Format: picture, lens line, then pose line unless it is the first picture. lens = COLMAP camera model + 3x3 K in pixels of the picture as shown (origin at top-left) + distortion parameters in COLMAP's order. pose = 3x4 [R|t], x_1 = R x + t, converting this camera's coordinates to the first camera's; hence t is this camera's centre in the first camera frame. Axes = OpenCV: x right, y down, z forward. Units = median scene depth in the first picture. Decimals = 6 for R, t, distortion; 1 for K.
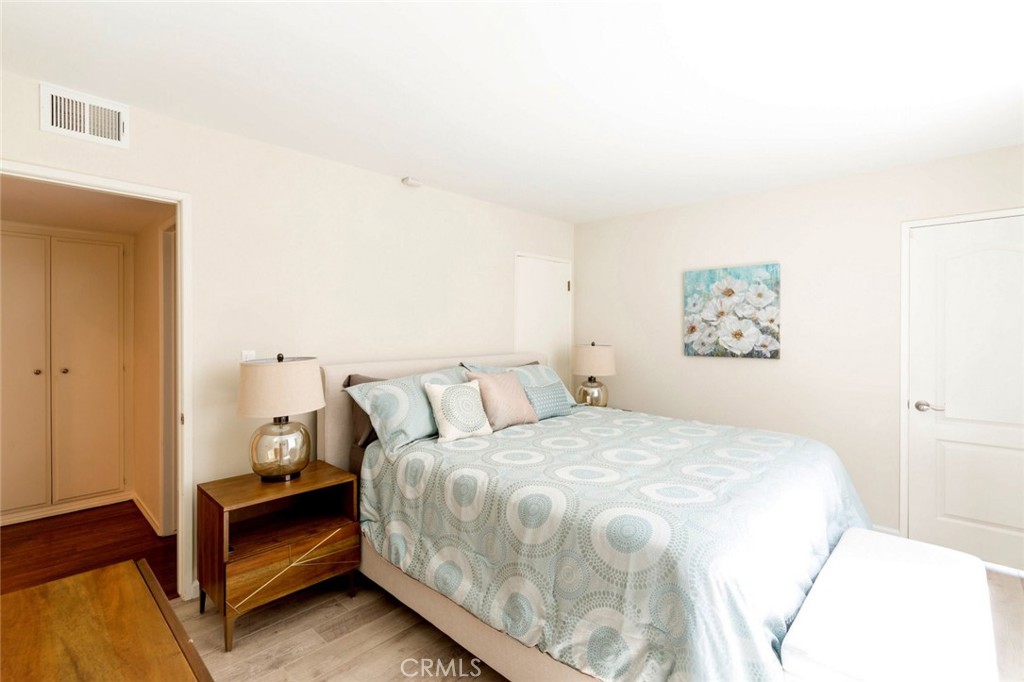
lens RADIAL K [[473.6, 0, 511.8], [0, 473.6, 335.2], [0, 0, 1]] dist [0.004372, 0.000134]
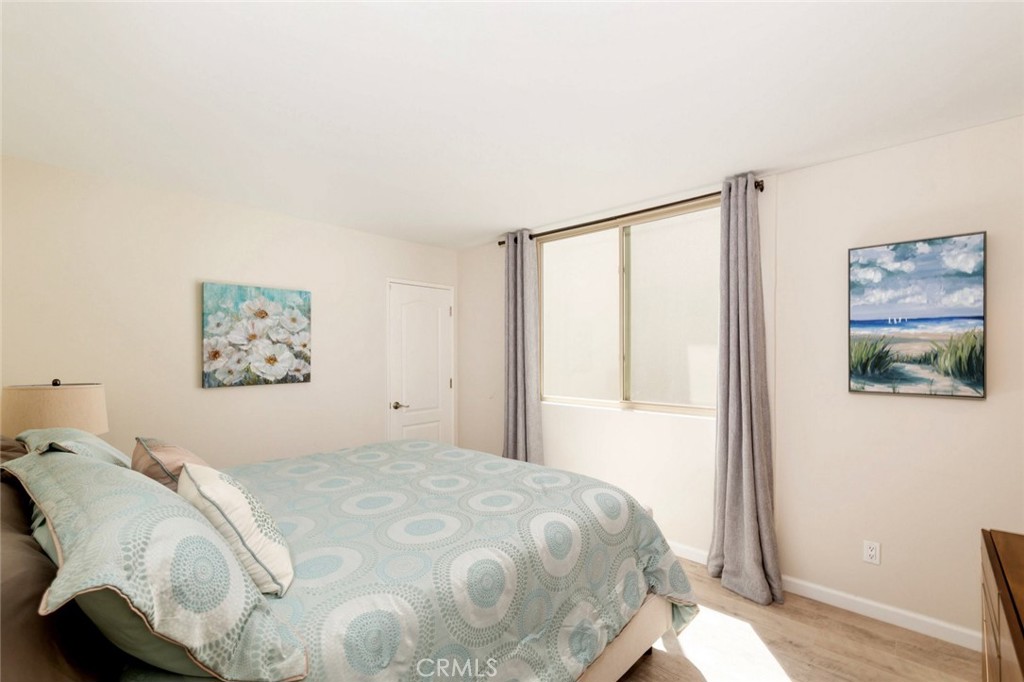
lens RADIAL K [[458.7, 0, 511.3], [0, 458.7, 346.0], [0, 0, 1]] dist [-0.004428, -0.000368]
pose [[-0.024743, 0.006021, 0.999676, -0.446409], [0.016849, 0.999842, -0.005605, -0.015476], [-0.999552, 0.016705, -0.024841, 0.544916]]
